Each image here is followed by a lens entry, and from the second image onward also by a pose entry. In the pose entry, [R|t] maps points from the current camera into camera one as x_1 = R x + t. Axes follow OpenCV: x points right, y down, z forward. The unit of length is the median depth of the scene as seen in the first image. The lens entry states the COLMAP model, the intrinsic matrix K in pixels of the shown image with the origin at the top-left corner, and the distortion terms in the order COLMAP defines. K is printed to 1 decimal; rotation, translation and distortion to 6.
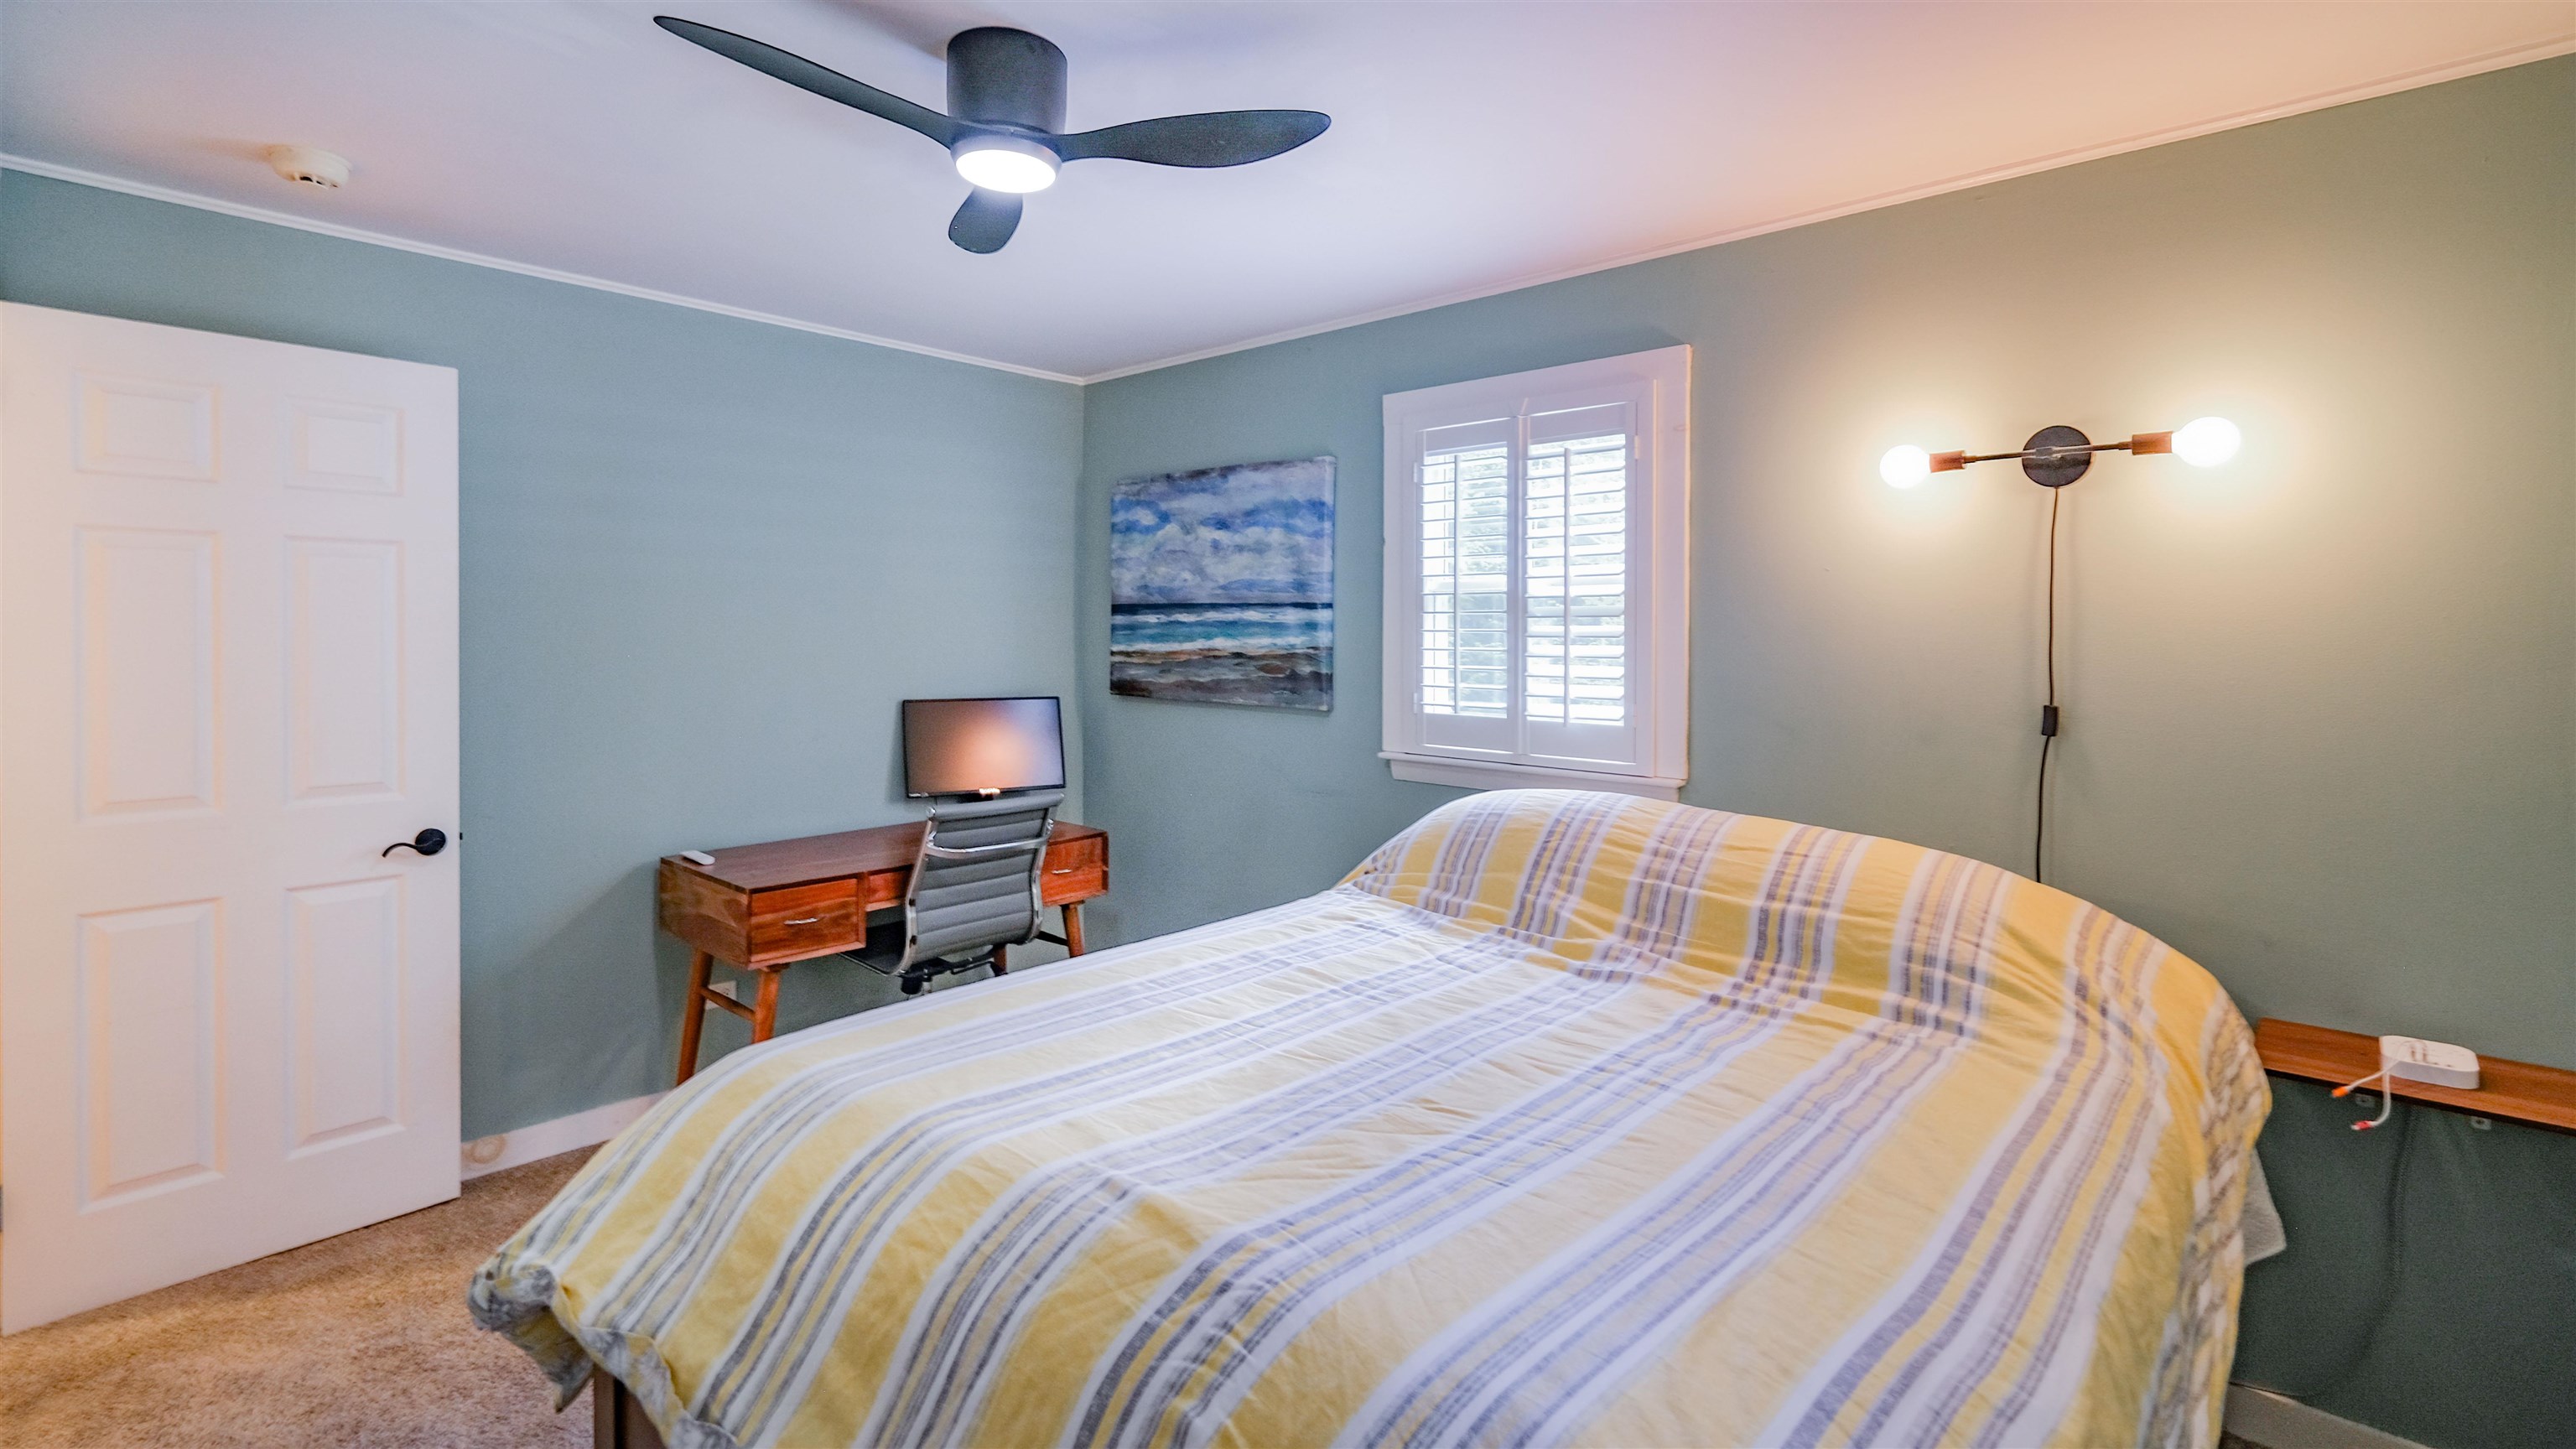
lens RADIAL K [[1185.3, 0, 1302.5], [0, 1185.3, 651.4], [0, 0, 1]] dist [-0.003463, -0.000752]
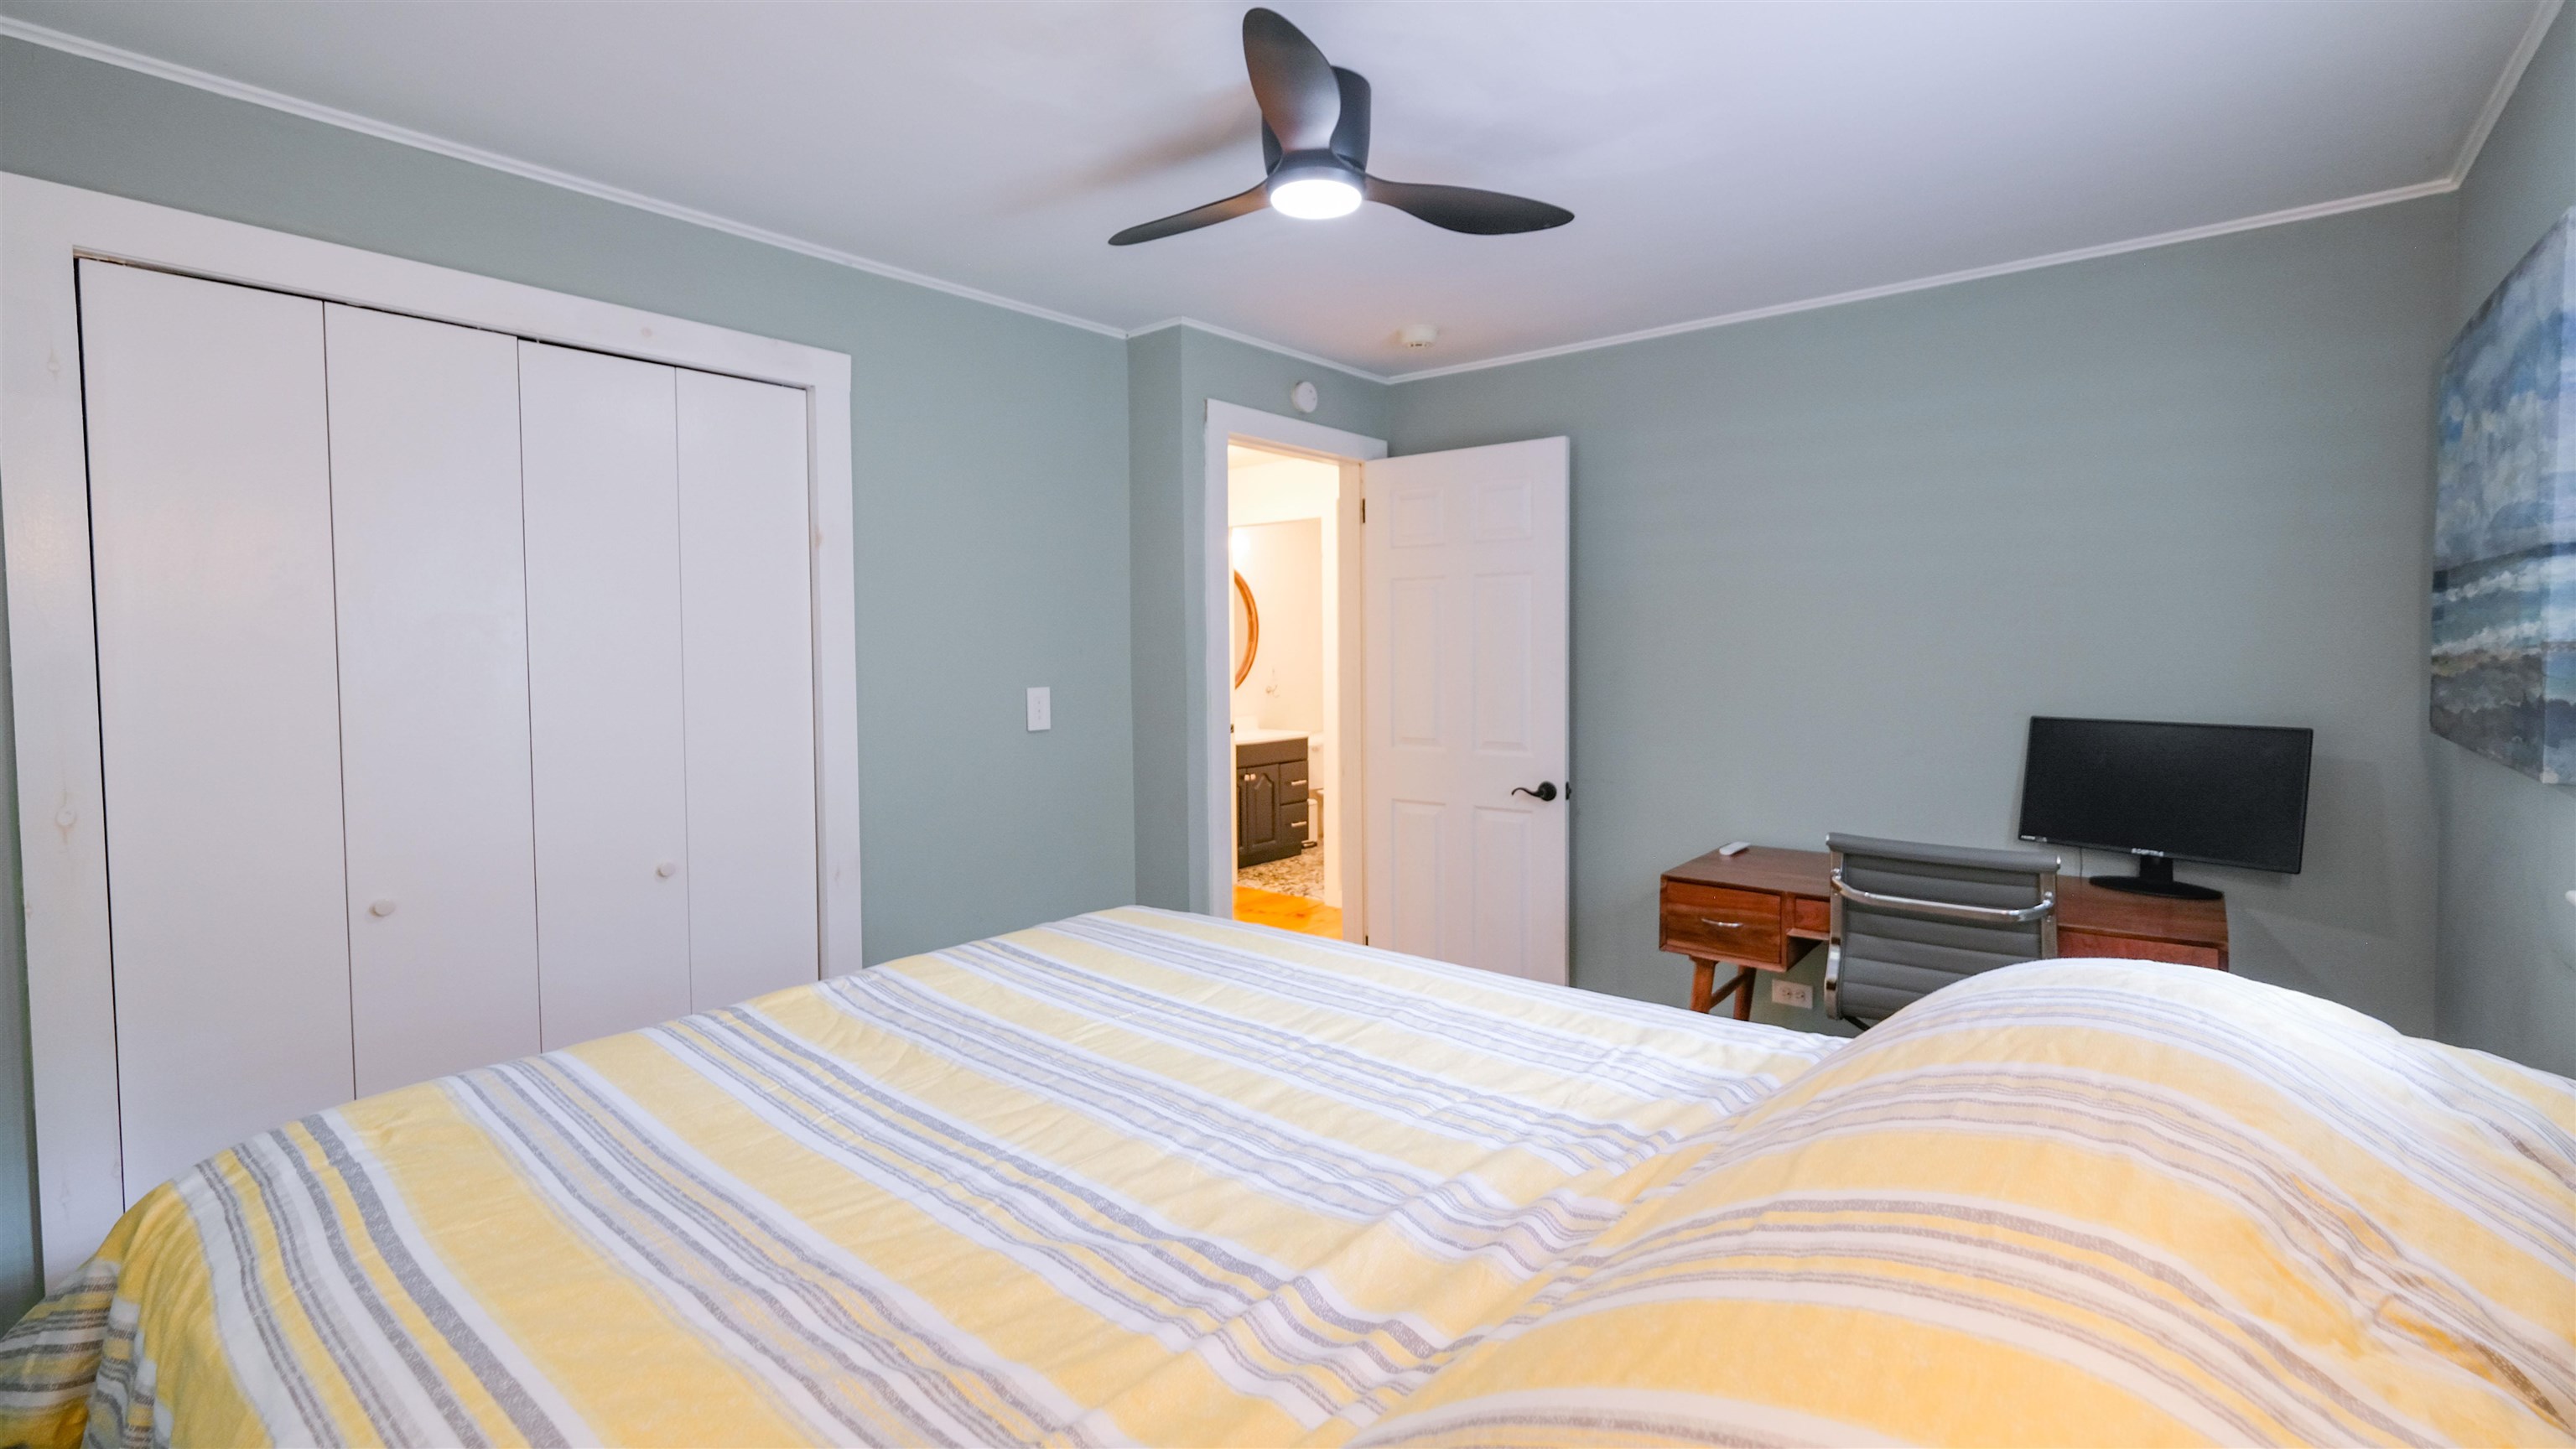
lens RADIAL K [[1143.2, 0, 1274.8], [0, 1143.2, 716.5], [0, 0, 1]] dist [-0.002904, -0.001186]
pose [[0.018577, 0.051865, -0.998481, 0.696223], [-0.010378, 0.998610, 0.051679, 0.011706], [0.999774, 0.009402, 0.019089, 0.807779]]
